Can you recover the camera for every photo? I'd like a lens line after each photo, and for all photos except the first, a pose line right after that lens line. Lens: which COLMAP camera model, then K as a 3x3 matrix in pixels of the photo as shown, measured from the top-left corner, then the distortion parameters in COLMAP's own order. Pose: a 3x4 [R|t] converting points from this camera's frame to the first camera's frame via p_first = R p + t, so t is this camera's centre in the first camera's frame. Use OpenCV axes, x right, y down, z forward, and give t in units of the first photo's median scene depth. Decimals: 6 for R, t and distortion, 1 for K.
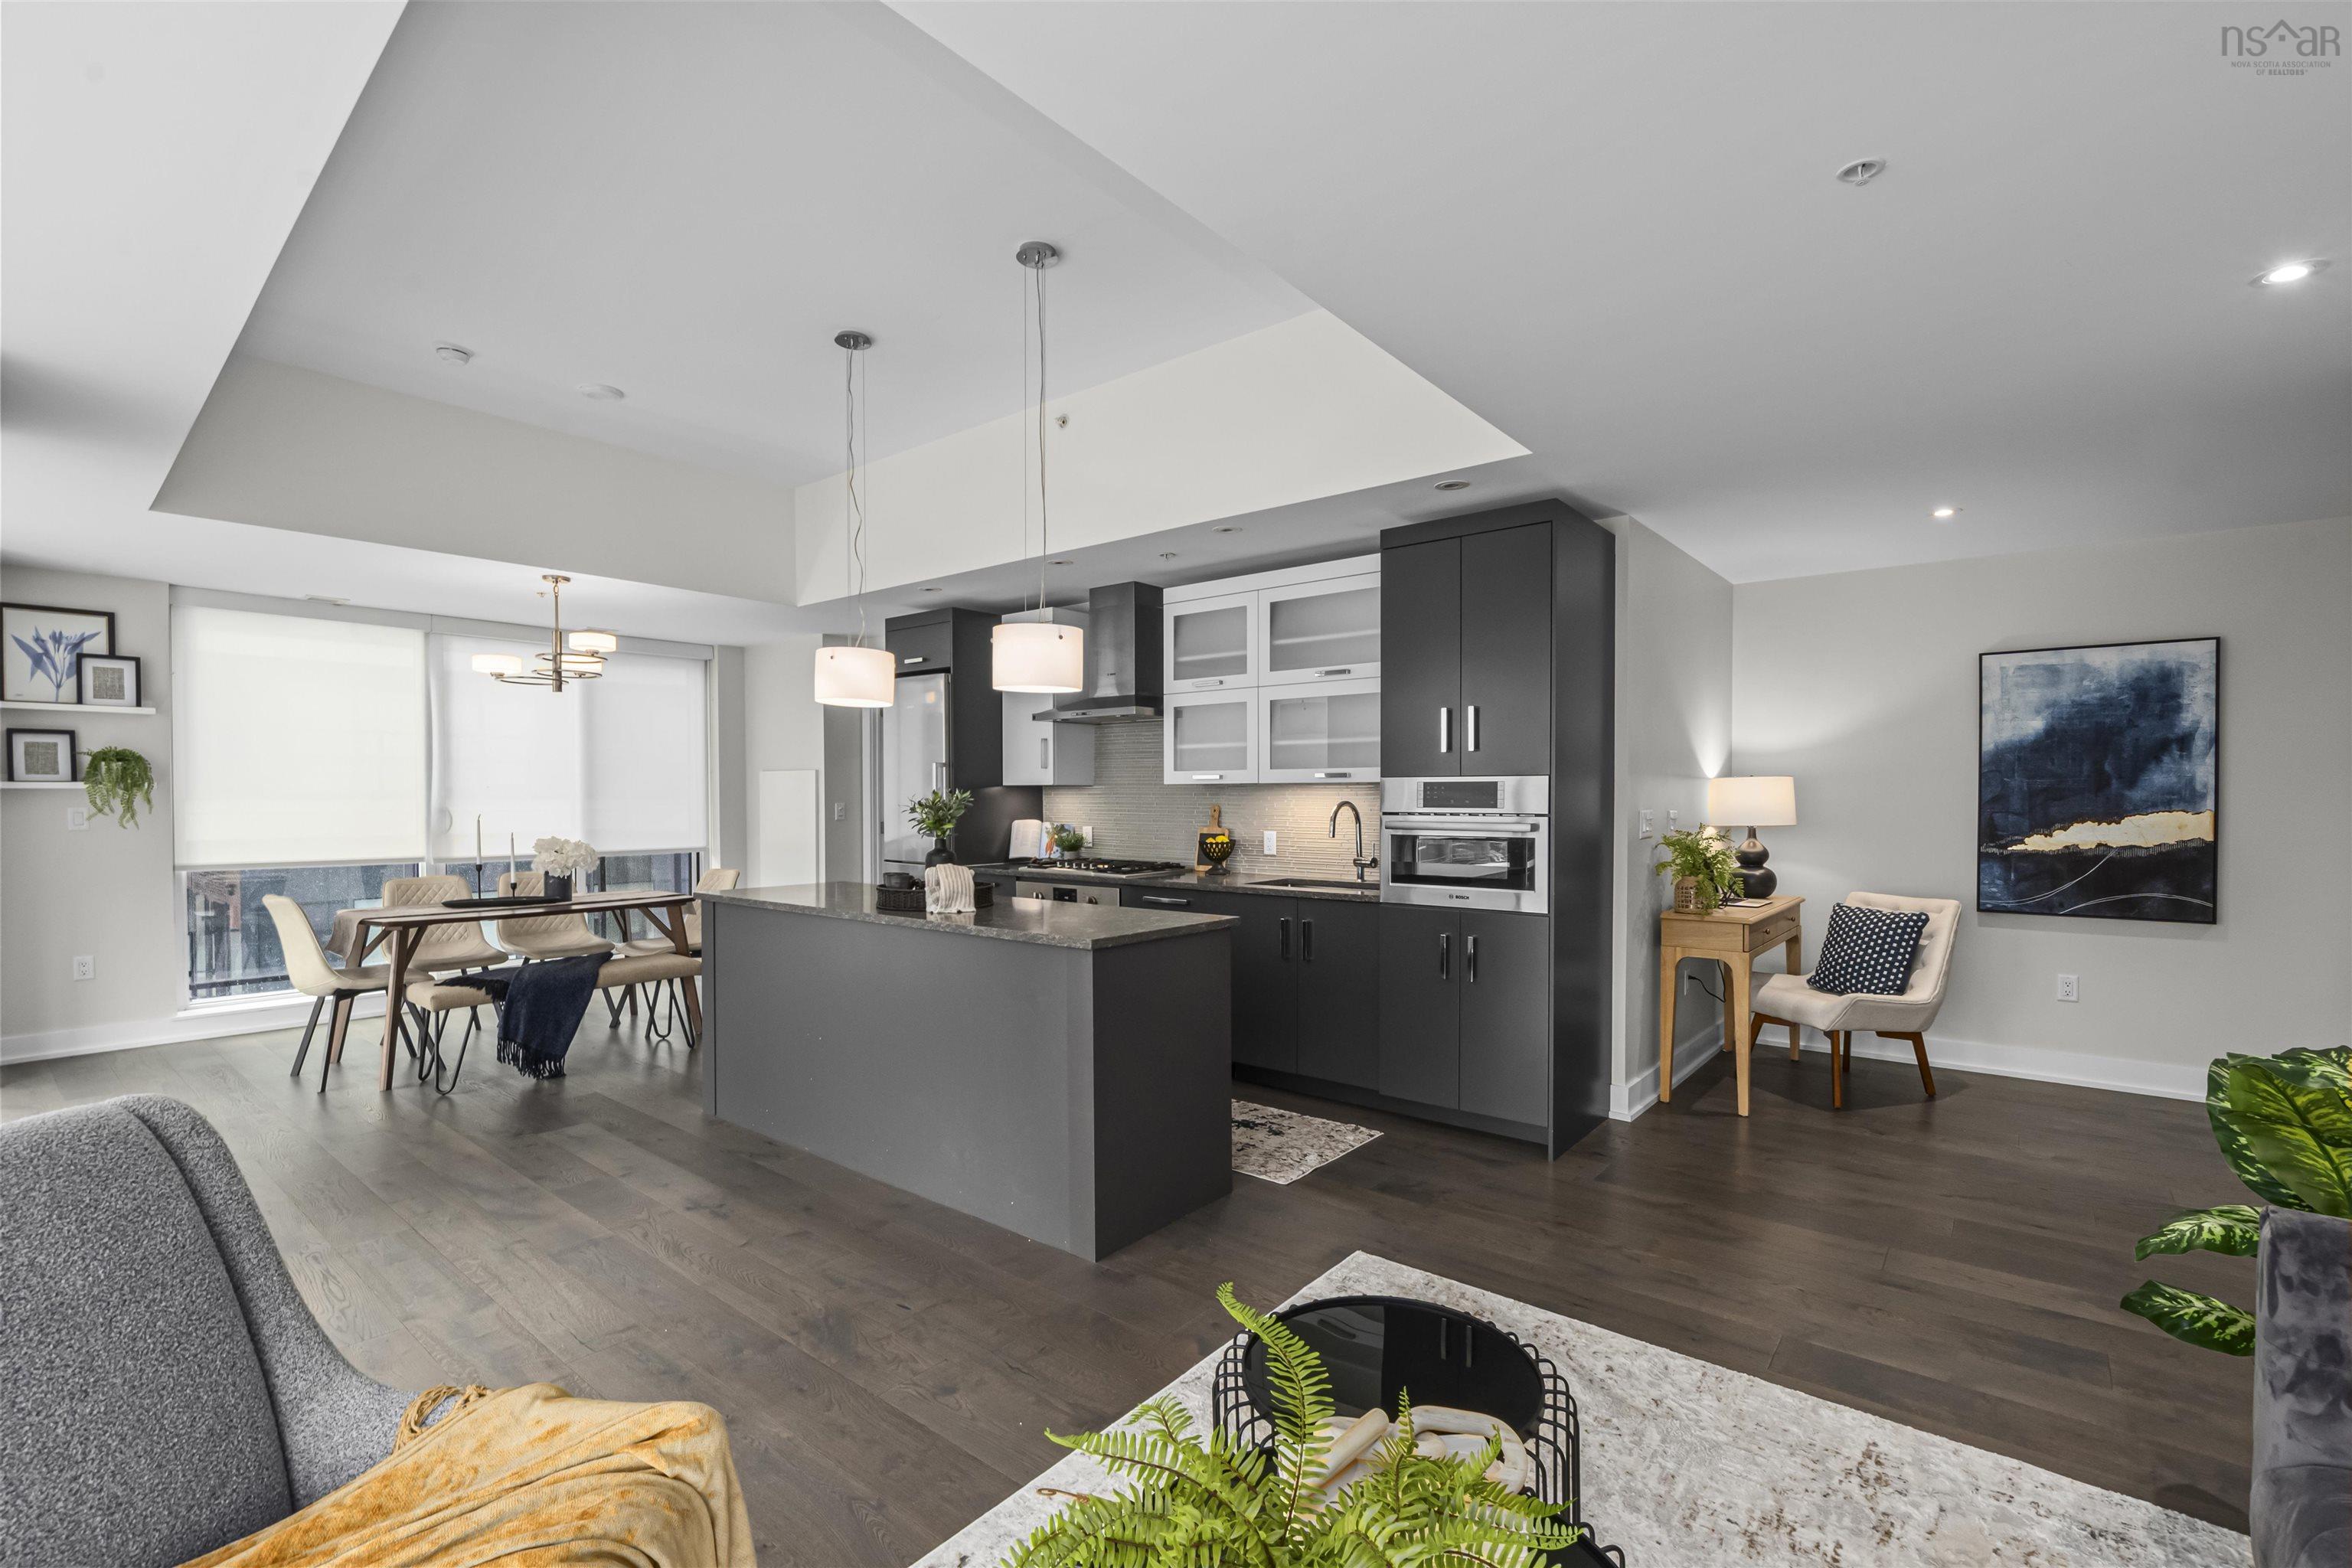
lens RADIAL K [[1045.3, 0, 1197.4], [0, 1045.3, 806.9], [0, 0, 1]] dist [0.001298, -0.002352]
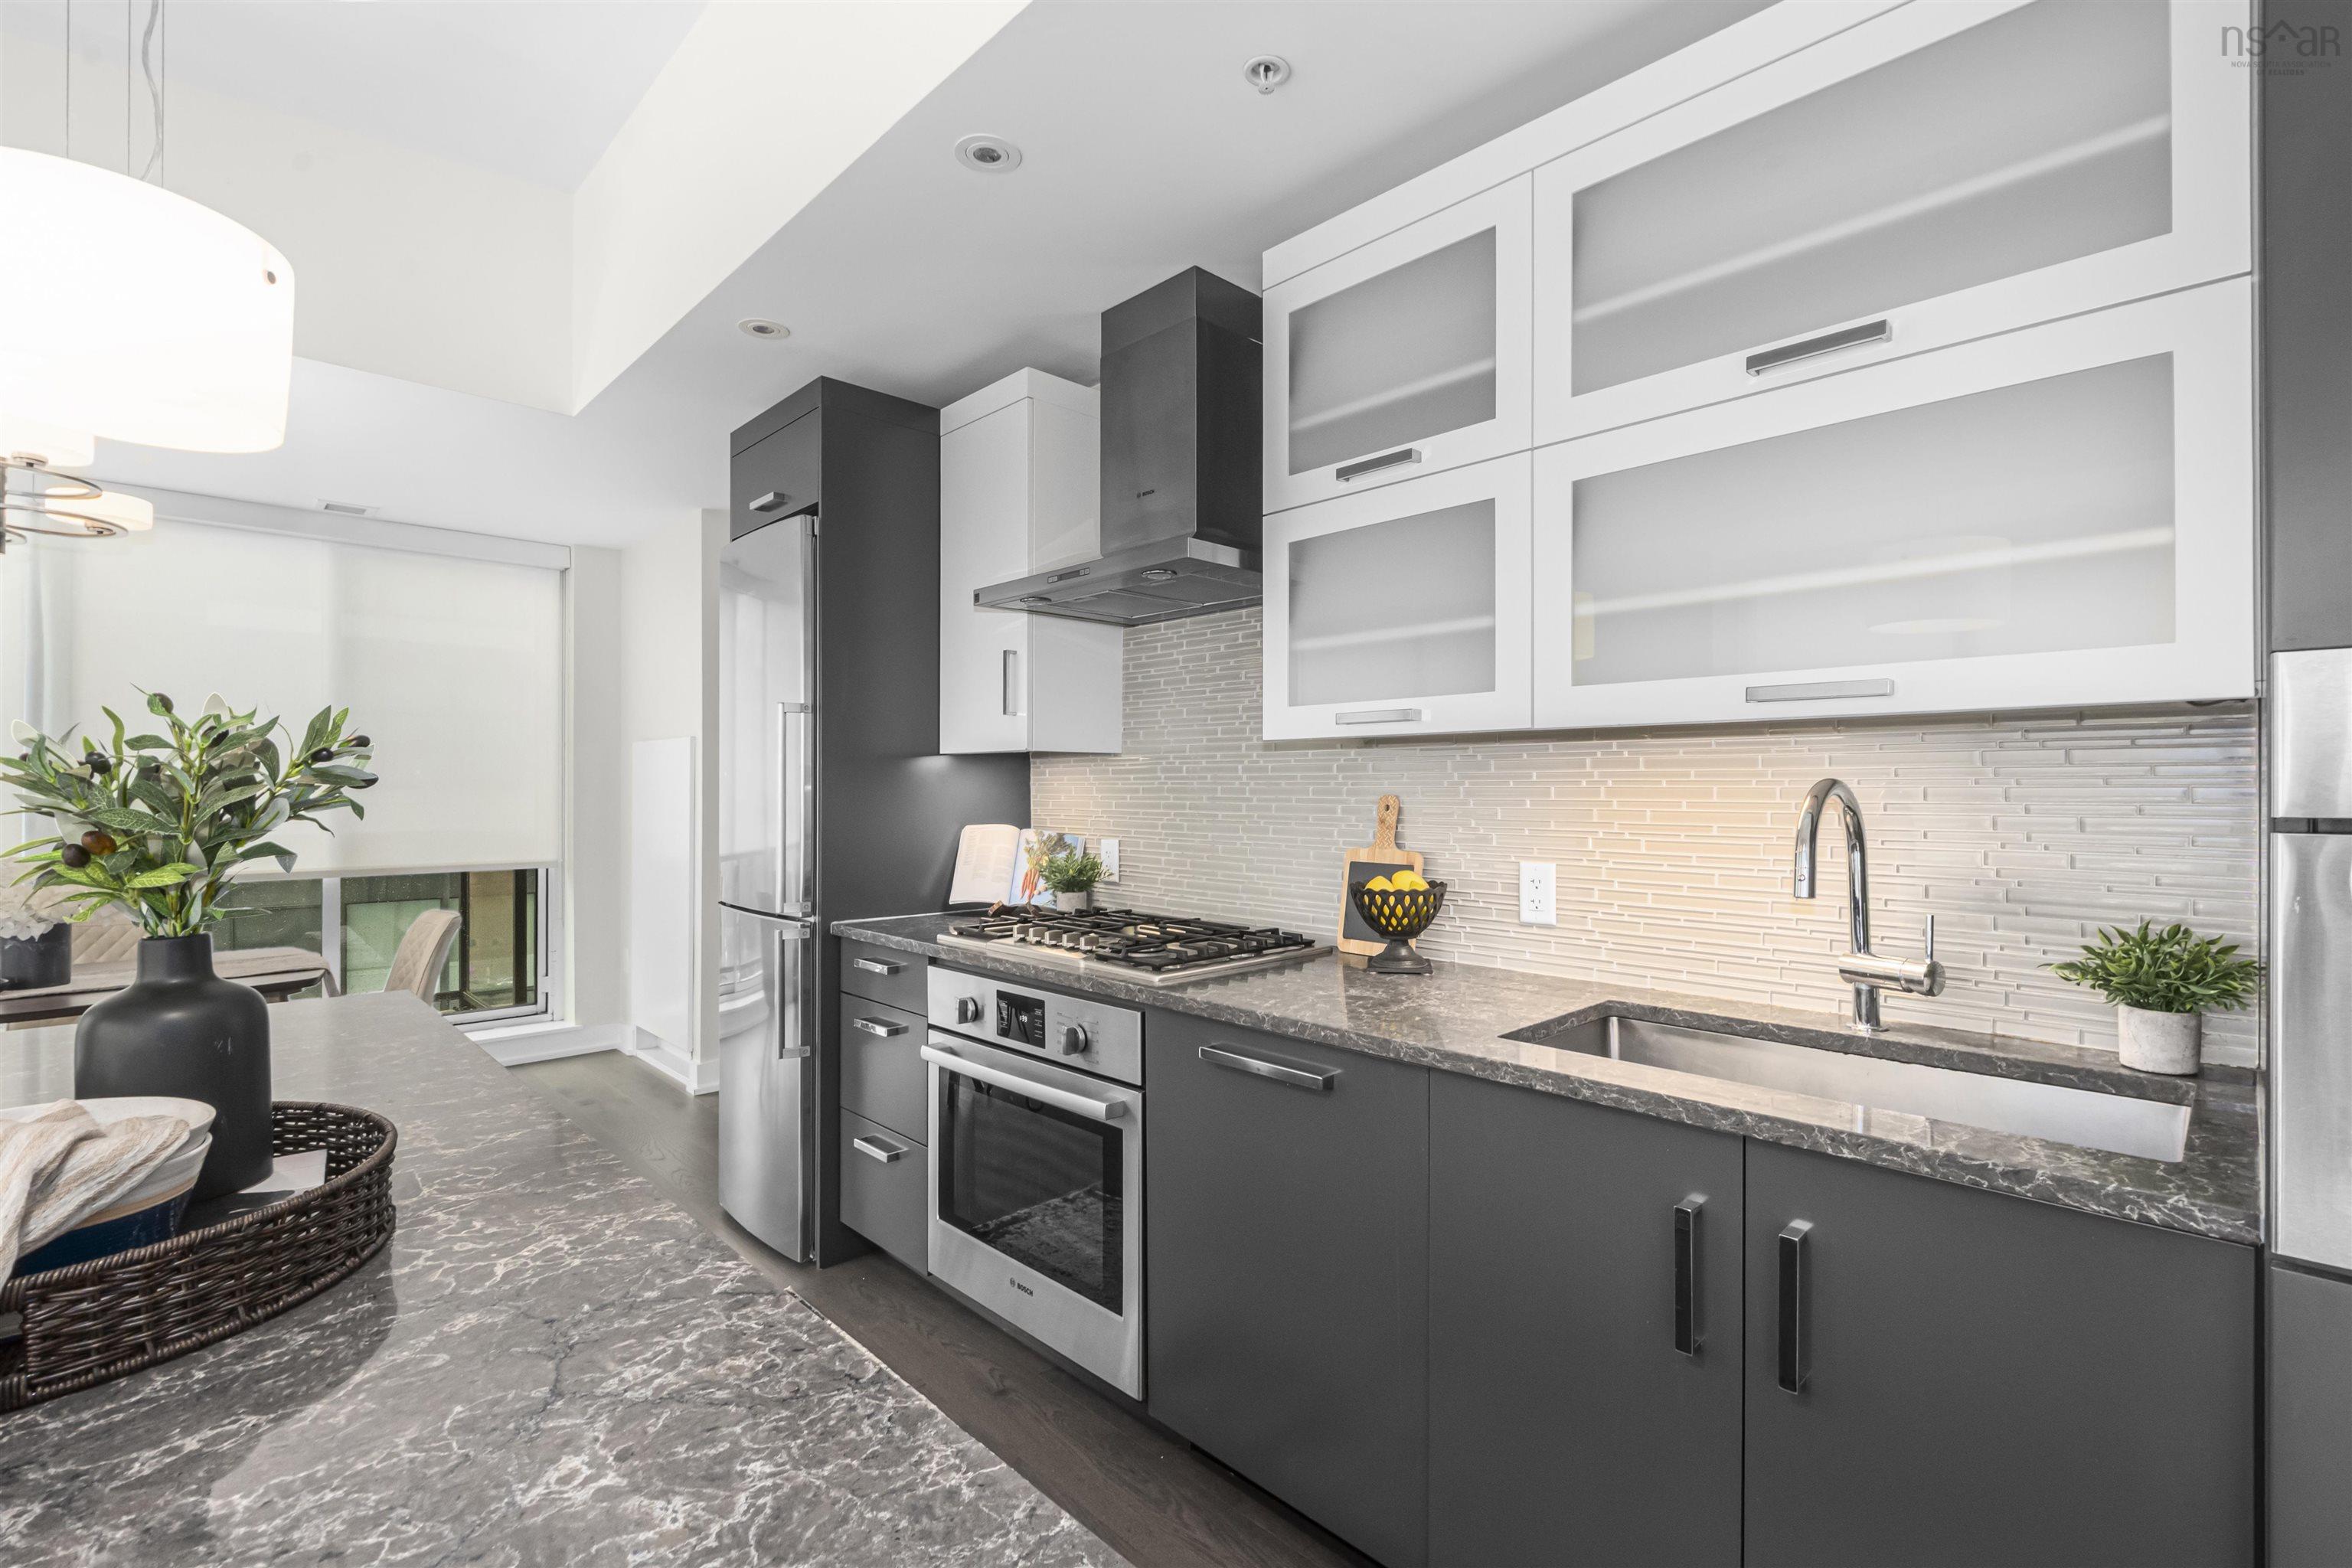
lens RADIAL K [[1045.3, 0, 1205.3], [0, 1045.3, 791.5], [0, 0, 1]] dist [0.001298, -0.002352]
pose [[0.994049, 0.003657, -0.108876, -0.011245], [-0.004967, 0.999918, -0.011763, 0.002160], [0.108824, 0.012234, 0.993986, 0.642207]]
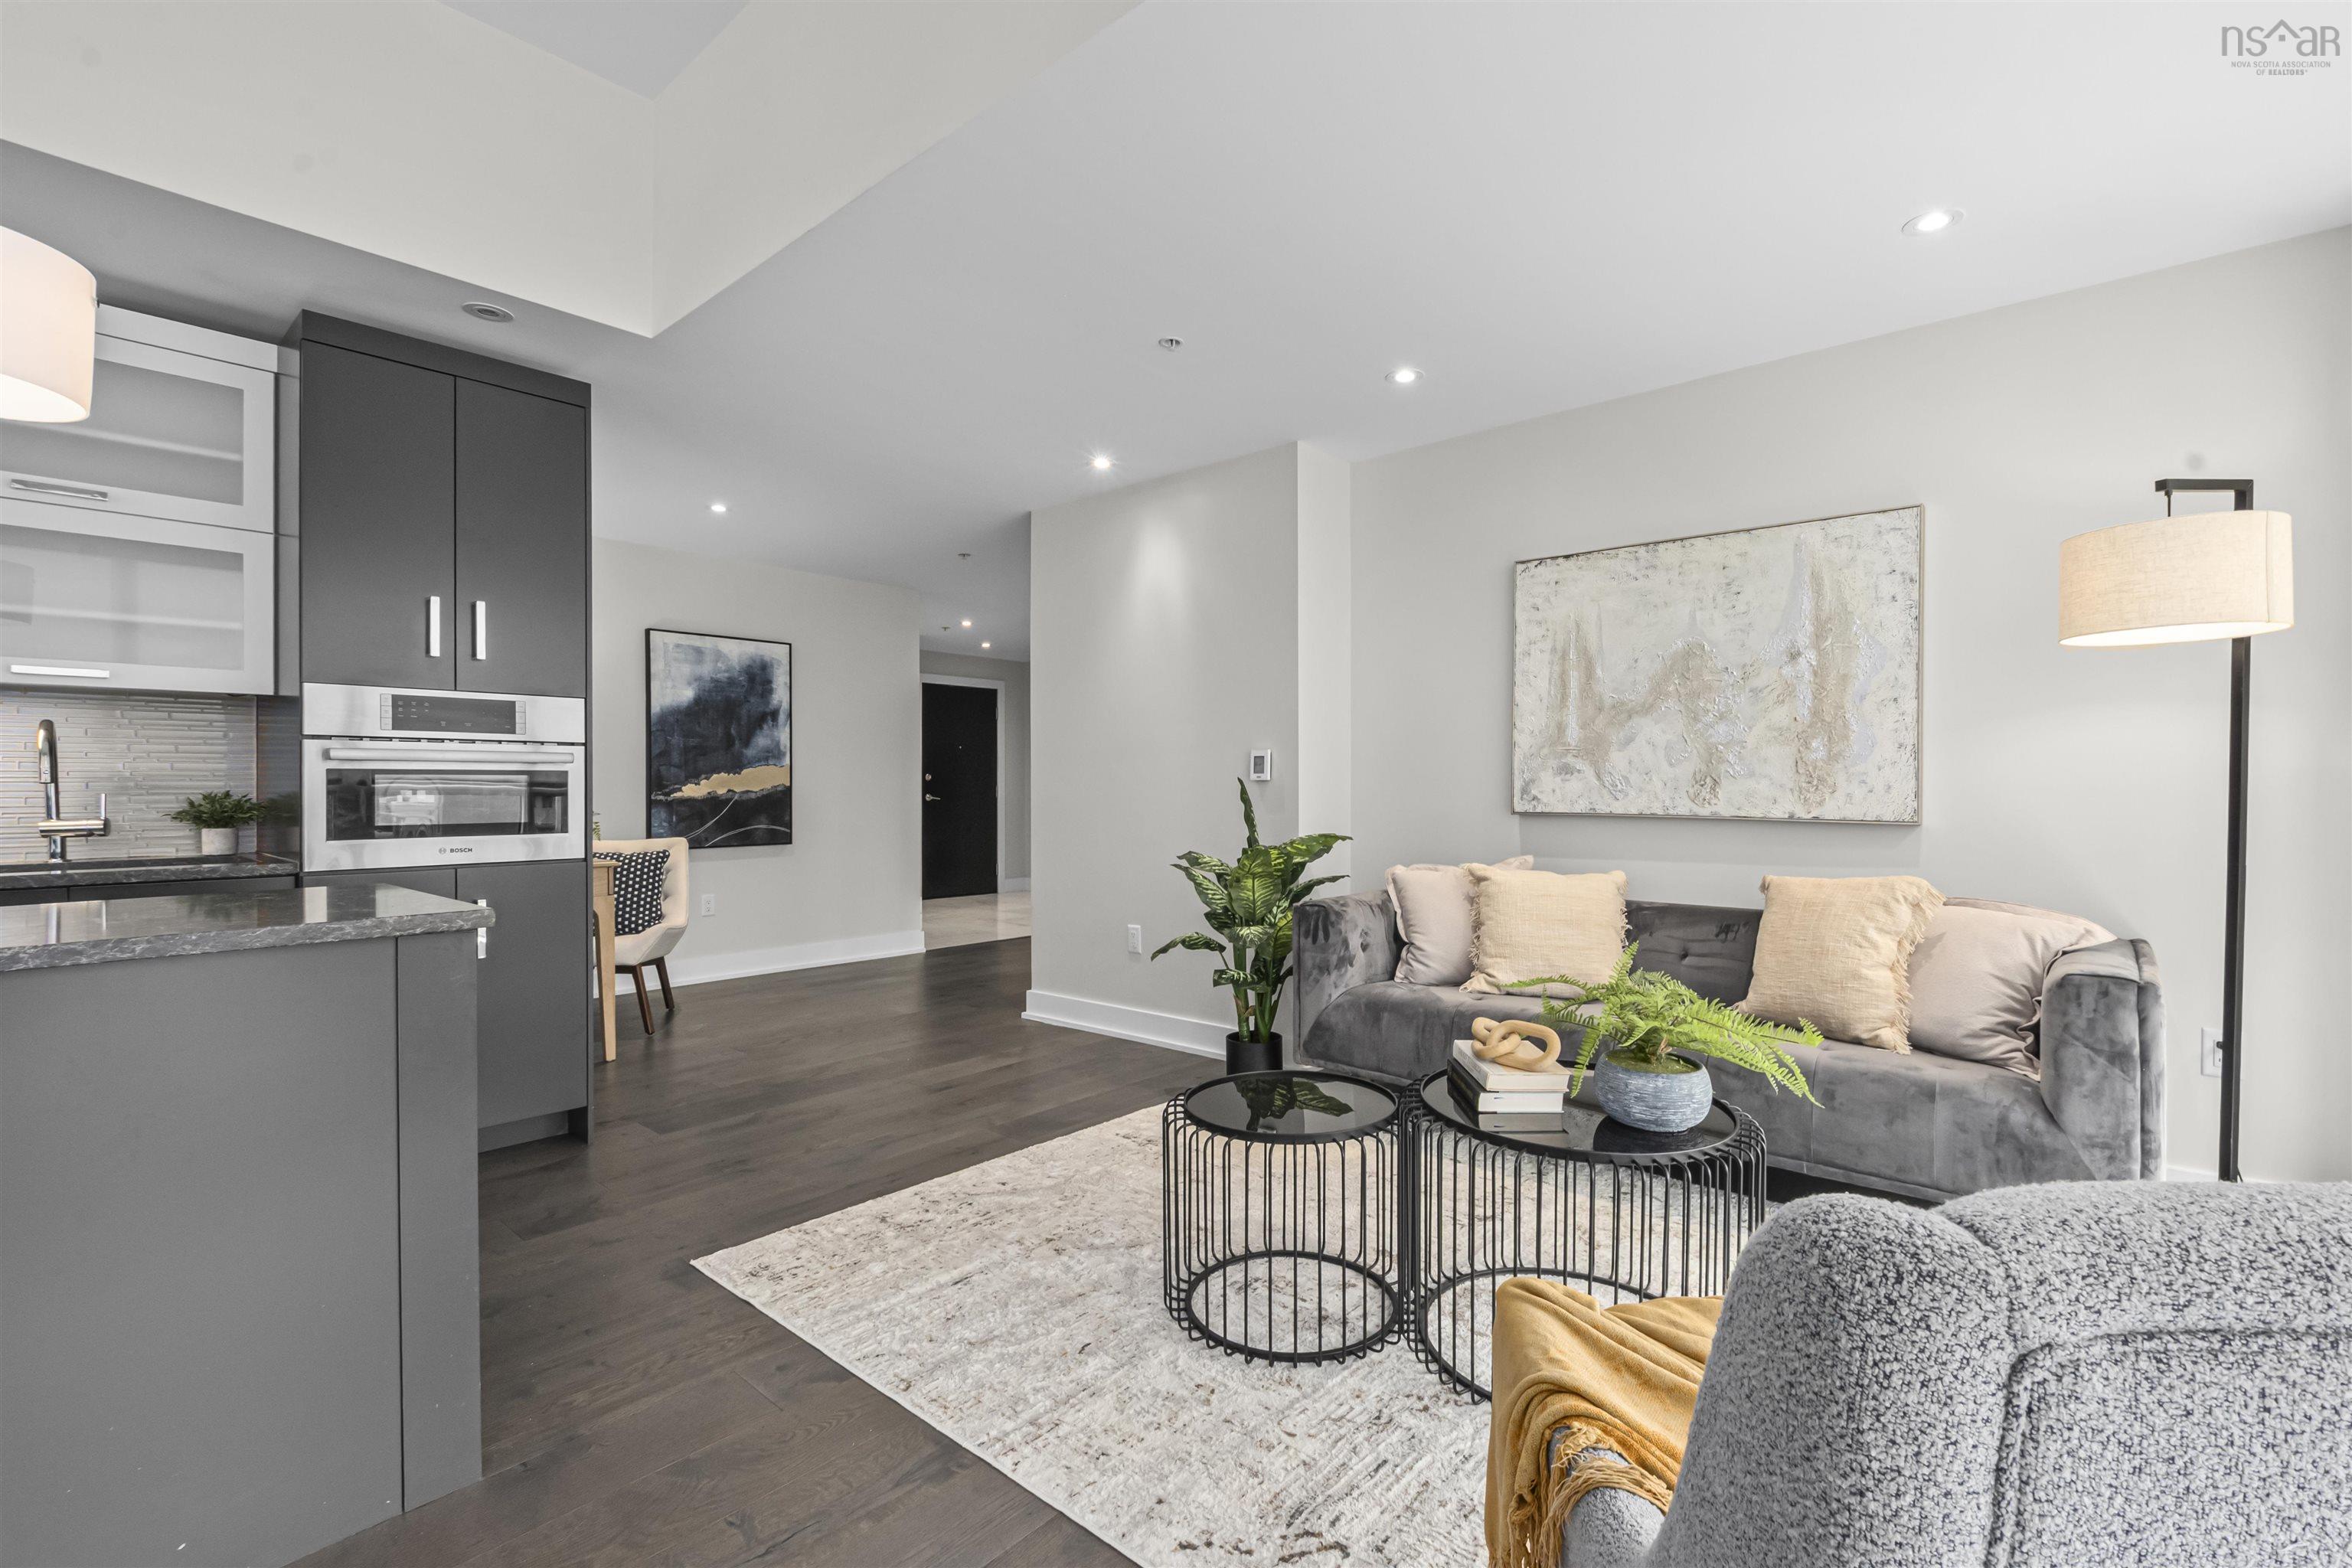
lens RADIAL K [[1045.3, 0, 1192.4], [0, 1045.3, 792.9], [0, 0, 1]] dist [0.001298, -0.002352]
pose [[0.034981, -0.004944, 0.999376, -0.386090], [0.015361, 0.999872, 0.004409, 0.039200], [-0.999270, 0.015197, 0.035053, 0.349430]]
